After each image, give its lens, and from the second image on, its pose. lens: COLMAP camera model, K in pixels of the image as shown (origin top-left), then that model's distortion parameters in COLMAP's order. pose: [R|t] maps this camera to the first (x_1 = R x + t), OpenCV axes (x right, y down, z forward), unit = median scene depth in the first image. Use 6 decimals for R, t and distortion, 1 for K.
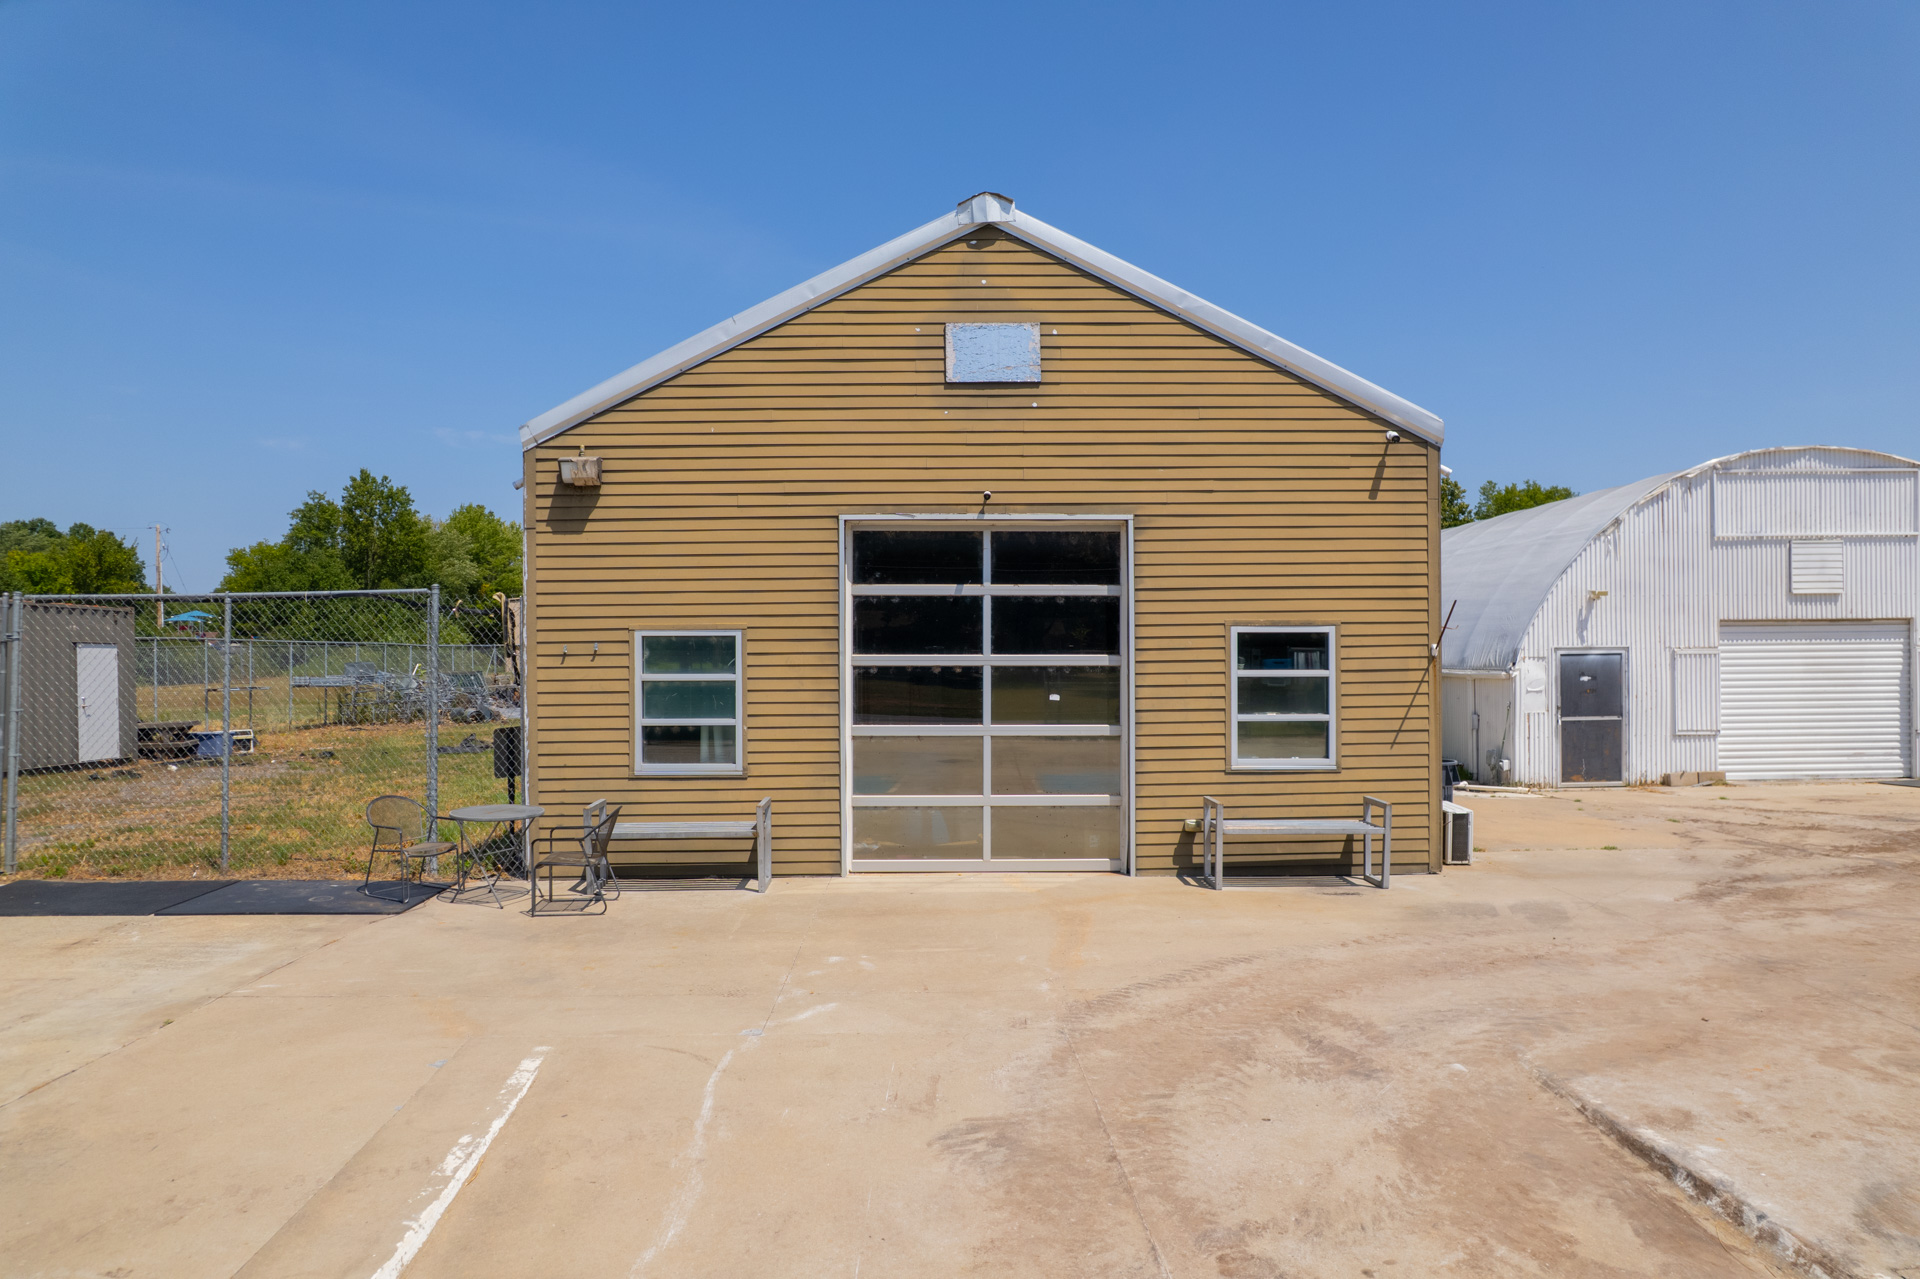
lens RADIAL K [[1223.4, 0, 970.9], [0, 1223.4, 661.6], [0, 0, 1]] dist [-0.073680, 0.058774]
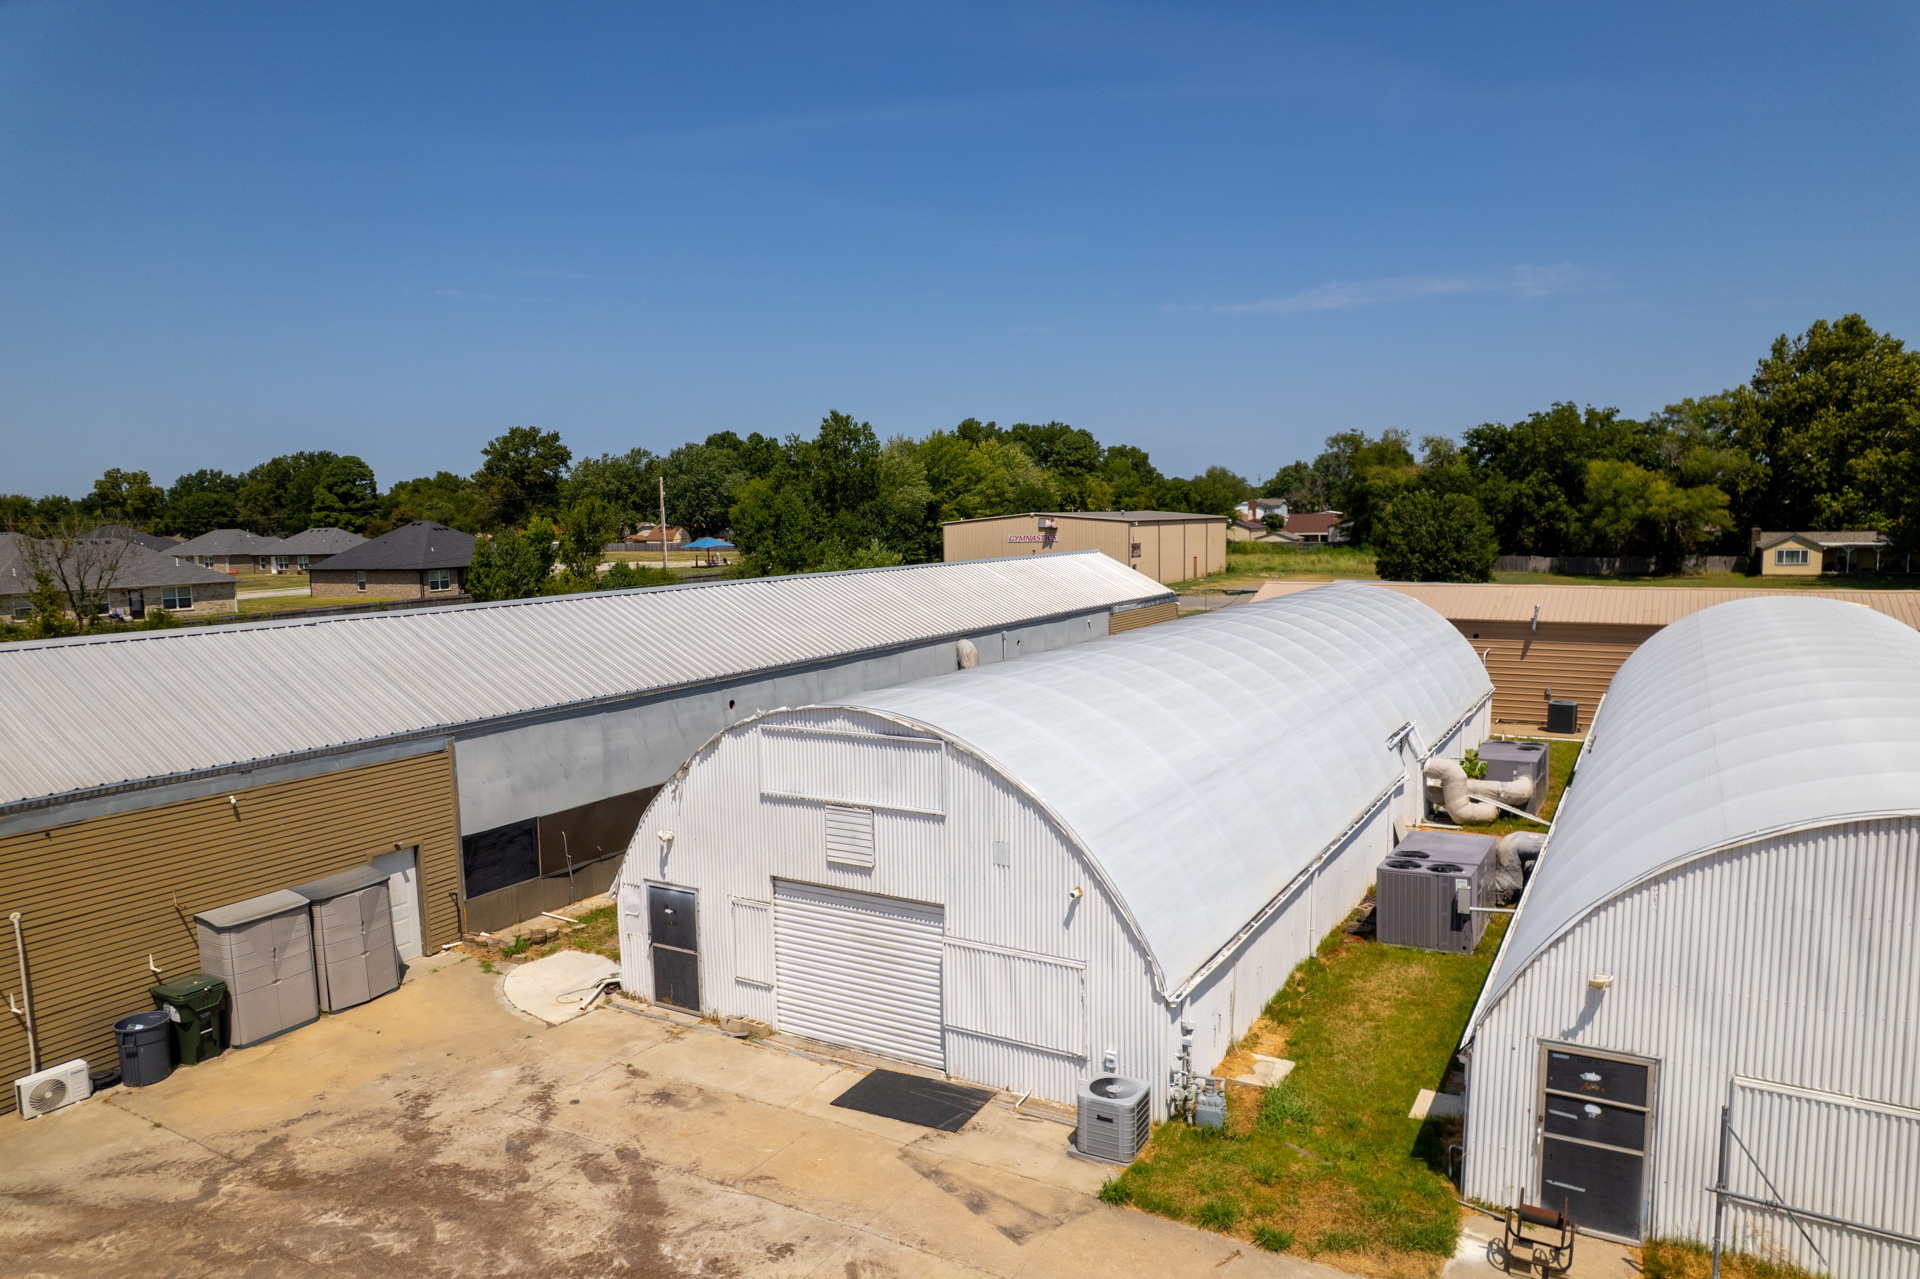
lens RADIAL K [[1223.4, 0, 970.5], [0, 1223.4, 659.8], [0, 0, 1]] dist [-0.073680, 0.058774]
pose [[0.858601, 0.053046, -0.509893, 2.181989], [0.007007, 0.993325, 0.115137, -0.558685], [0.512597, -0.102430, 0.852498, 0.441763]]
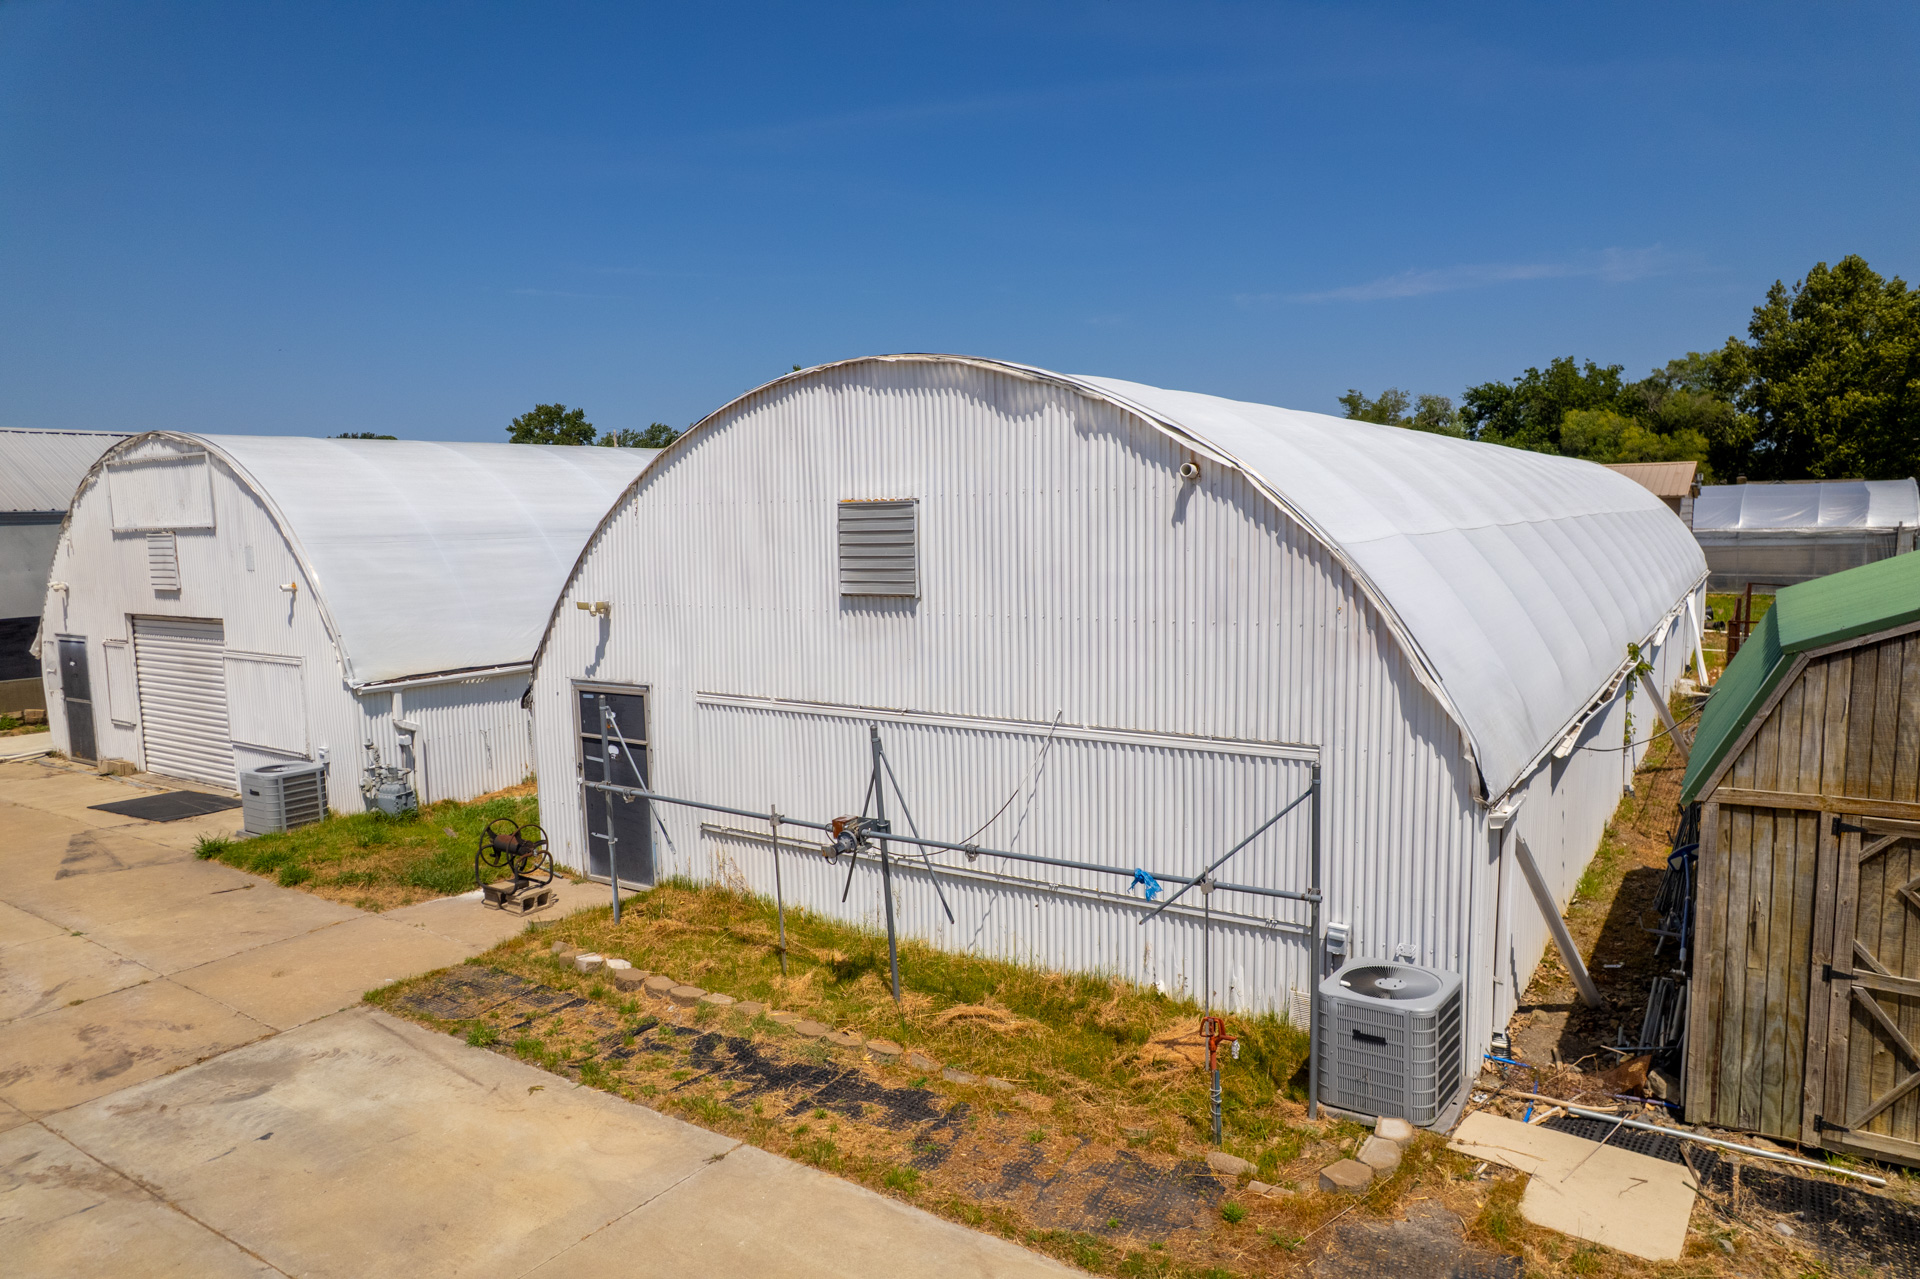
lens RADIAL K [[1223.4, 0, 972.3], [0, 1223.4, 645.2], [0, 0, 1]] dist [-0.073680, 0.058774]
pose [[0.829814, 0.051889, -0.555622, 3.051810], [0.011166, 0.993924, 0.109498, -0.189101], [0.557928, -0.097067, 0.824193, 0.987693]]
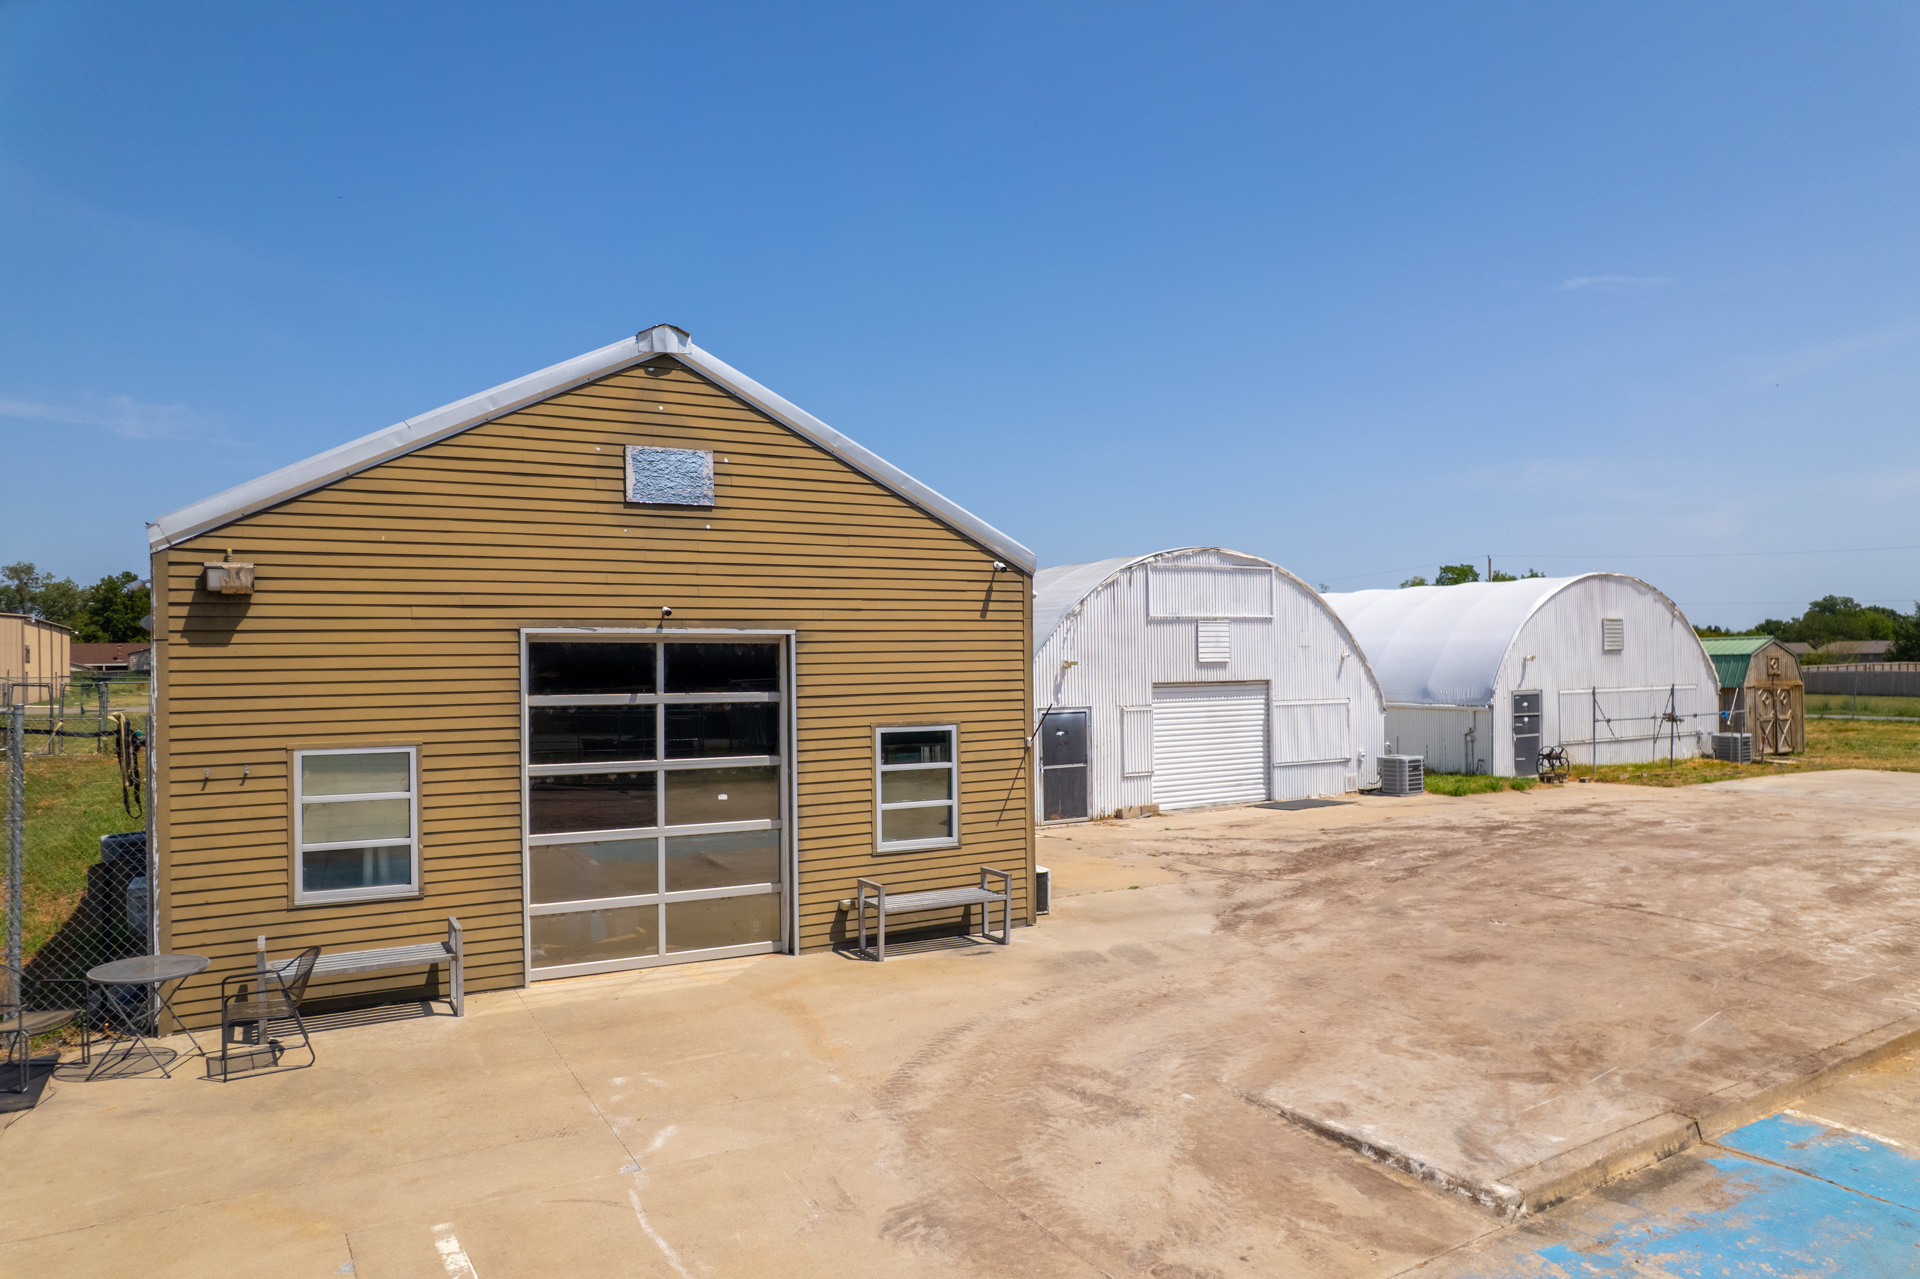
lens RADIAL K [[1223.4, 0, 969.1], [0, 1223.4, 660.6], [0, 0, 1]] dist [-0.073680, 0.058774]
pose [[0.880606, -0.001930, 0.473846, -0.255400], [0.008045, 0.999908, -0.010878, -0.079578], [-0.473782, 0.013392, 0.880541, -0.054394]]
